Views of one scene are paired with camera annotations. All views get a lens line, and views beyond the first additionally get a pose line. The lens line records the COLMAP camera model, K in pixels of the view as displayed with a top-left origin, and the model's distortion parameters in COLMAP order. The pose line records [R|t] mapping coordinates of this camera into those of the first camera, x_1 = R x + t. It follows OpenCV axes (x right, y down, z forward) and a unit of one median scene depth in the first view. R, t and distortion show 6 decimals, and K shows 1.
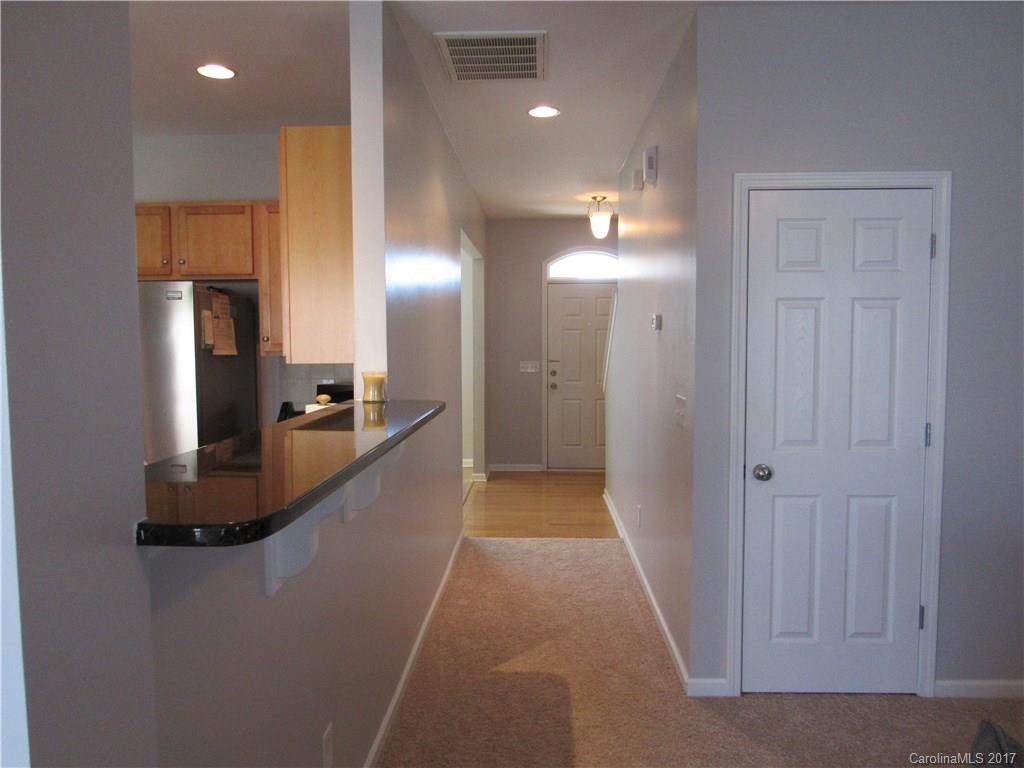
lens RADIAL K [[730.4, 0, 512.0], [0, 730.4, 384.0], [0, 0, 1]] dist [-0.024223, 0.003283]
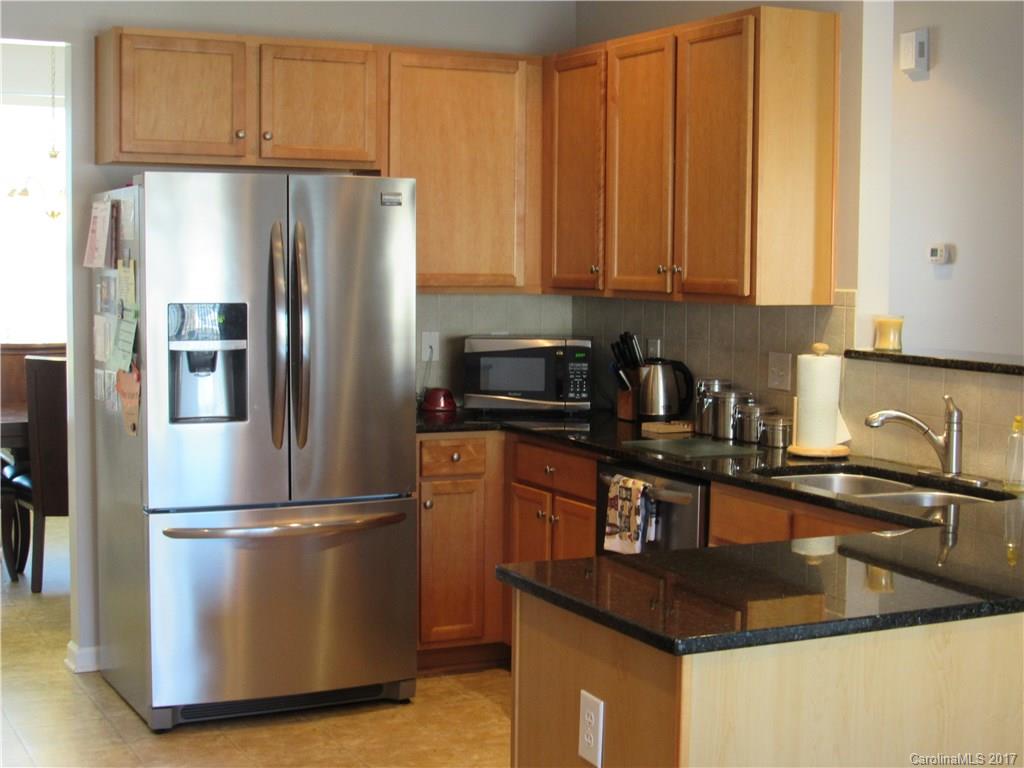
lens RADIAL K [[1595.4, 0, 512.0], [0, 1595.4, 384.0], [0, 0, 1]] dist [-0.102740, 0.031960]
pose [[0.877414, -0.022511, 0.479206, -0.919238], [0.015047, 0.999698, 0.019412, 0.014061], [-0.479498, -0.009822, 0.877488, -0.252451]]
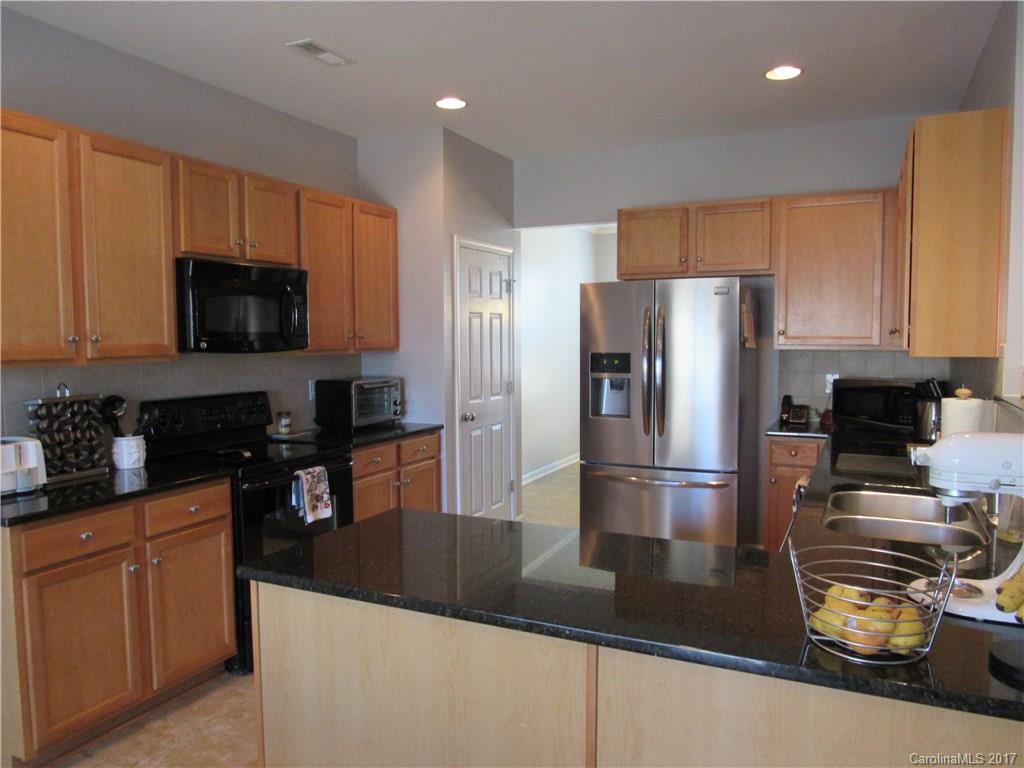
lens RADIAL K [[730.4, 0, 512.0], [0, 730.4, 384.0], [0, 0, 1]] dist [-0.024223, 0.003283]
pose [[0.922304, 0.029386, -0.385347, -0.294131], [-0.028166, 0.999564, 0.008811, 0.011217], [0.385439, 0.002727, 0.922729, -0.082621]]
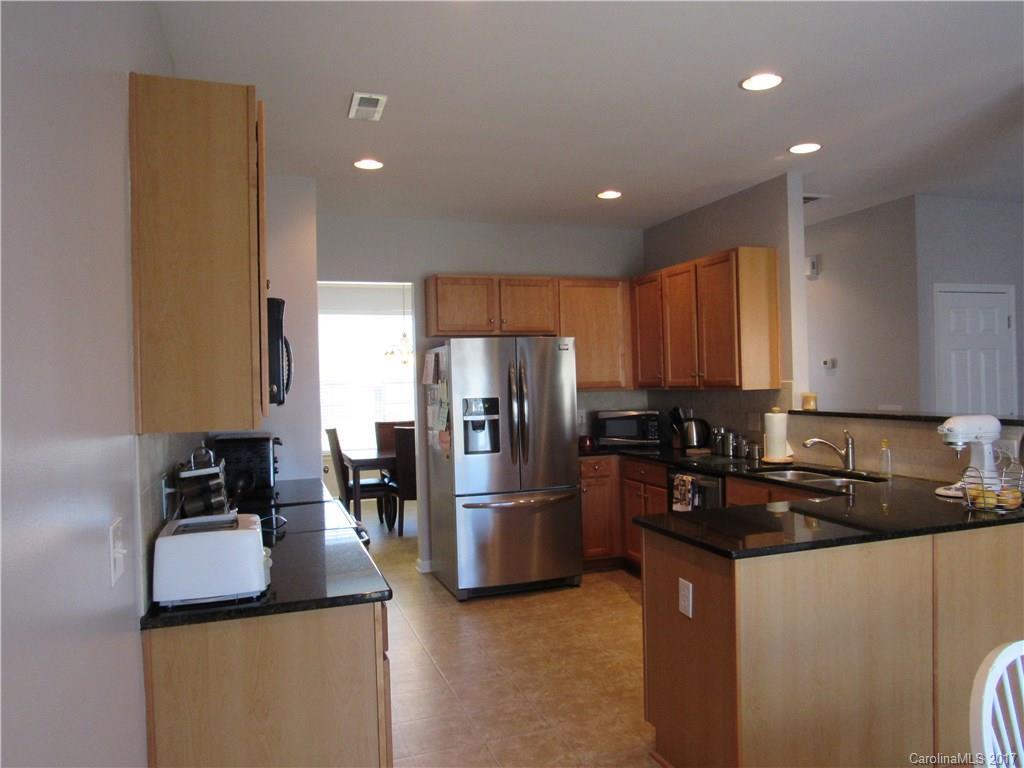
lens RADIAL K [[730.4, 0, 512.0], [0, 730.4, 384.0], [0, 0, 1]] dist [-0.024223, 0.003283]
pose [[0.930752, -0.019456, 0.365132, -0.930854], [0.043908, 0.997305, -0.058784, 0.021882], [-0.363004, 0.070745, 0.929098, -0.215947]]
